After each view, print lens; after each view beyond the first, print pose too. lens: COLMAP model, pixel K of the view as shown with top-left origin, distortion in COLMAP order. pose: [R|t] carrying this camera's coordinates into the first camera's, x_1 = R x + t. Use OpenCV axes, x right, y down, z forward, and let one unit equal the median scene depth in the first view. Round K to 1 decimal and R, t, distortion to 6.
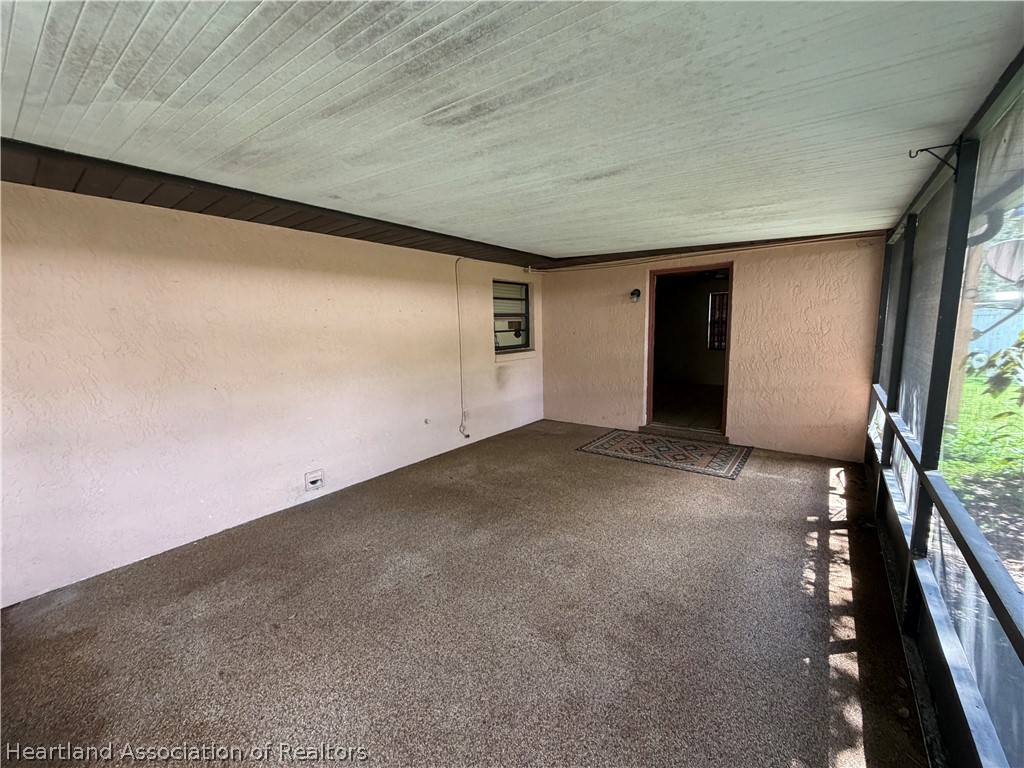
lens RADIAL K [[410.2, 0, 512.5], [0, 410.2, 383.2], [0, 0, 1]] dist [0.004615, -0.000365]
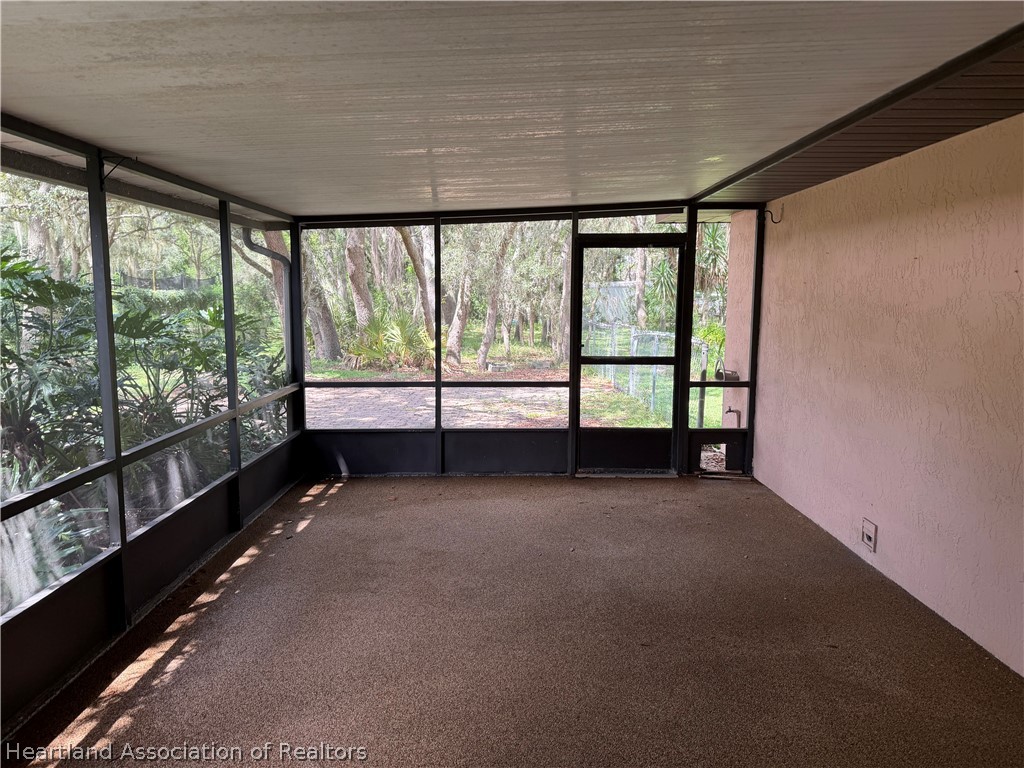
lens RADIAL K [[712.5, 0, 509.2], [0, 712.5, 383.7], [0, 0, 1]] dist [0.084344, -0.118751]
pose [[-0.793349, 0.099936, -0.600509, 1.039301], [-0.067277, 0.965998, 0.249641, -0.397936], [0.605038, 0.238453, -0.759650, 2.364671]]
